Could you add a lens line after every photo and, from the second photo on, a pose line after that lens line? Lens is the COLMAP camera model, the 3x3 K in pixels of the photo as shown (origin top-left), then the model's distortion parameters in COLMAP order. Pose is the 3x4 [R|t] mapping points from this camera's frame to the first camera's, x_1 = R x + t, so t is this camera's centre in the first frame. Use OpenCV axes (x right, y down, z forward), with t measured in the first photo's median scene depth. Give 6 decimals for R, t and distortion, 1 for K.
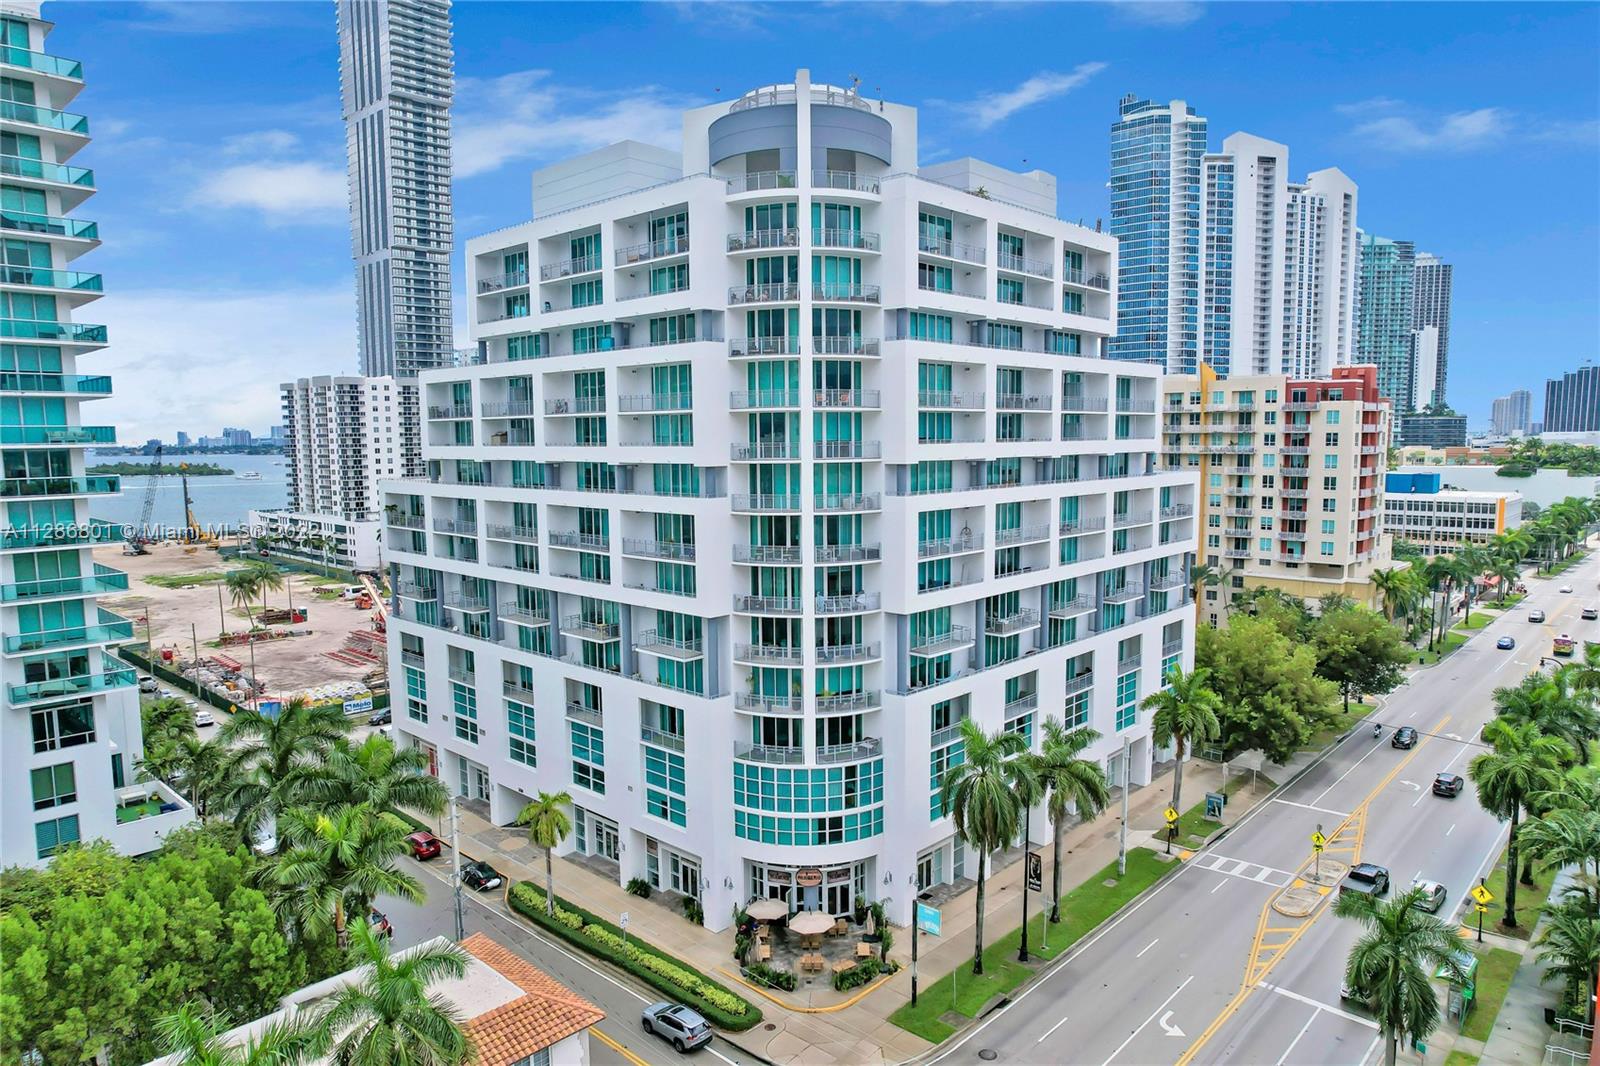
lens RADIAL K [[1020.3, 0, 800.0], [0, 1020.3, 533.0], [0, 0, 1]] dist [-0.075646, 0.071572]
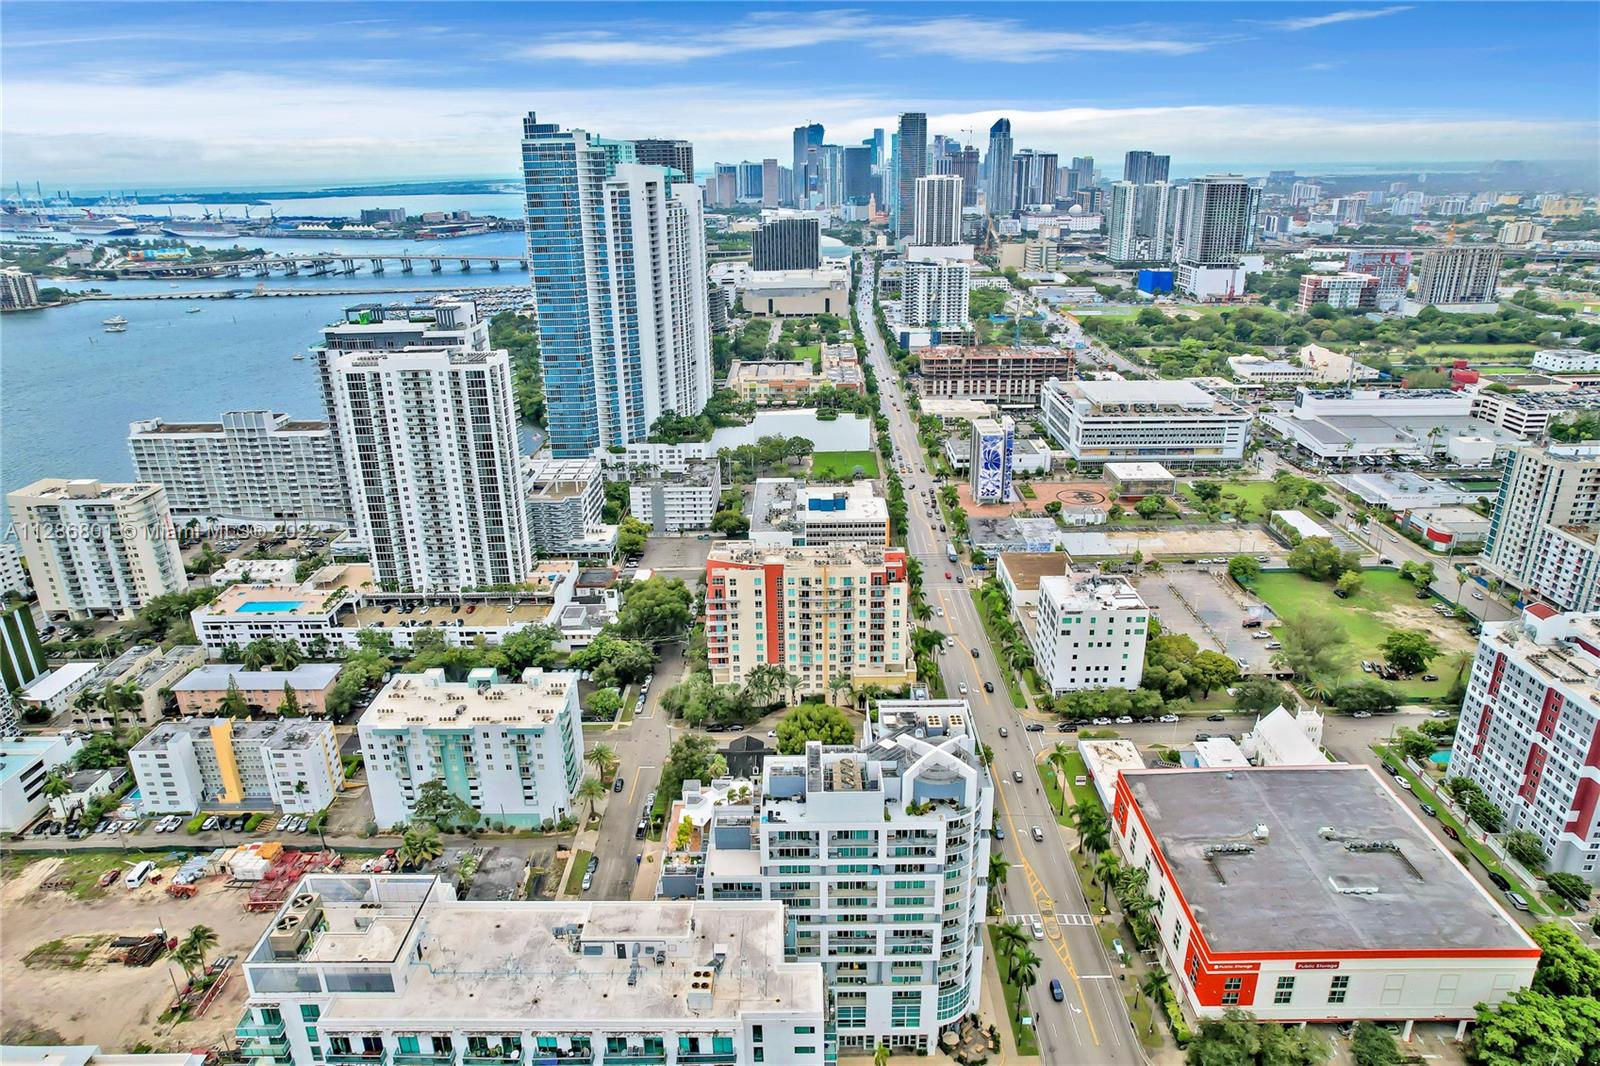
lens RADIAL K [[1020.3, 0, 800.0], [0, 1020.3, 533.0], [0, 0, 1]] dist [-0.075646, 0.071572]
pose [[0.729358, -0.239790, 0.640733, -0.667398], [0.077634, 0.959522, 0.270722, -0.657866], [-0.679714, -0.147710, 0.718450, -0.151990]]
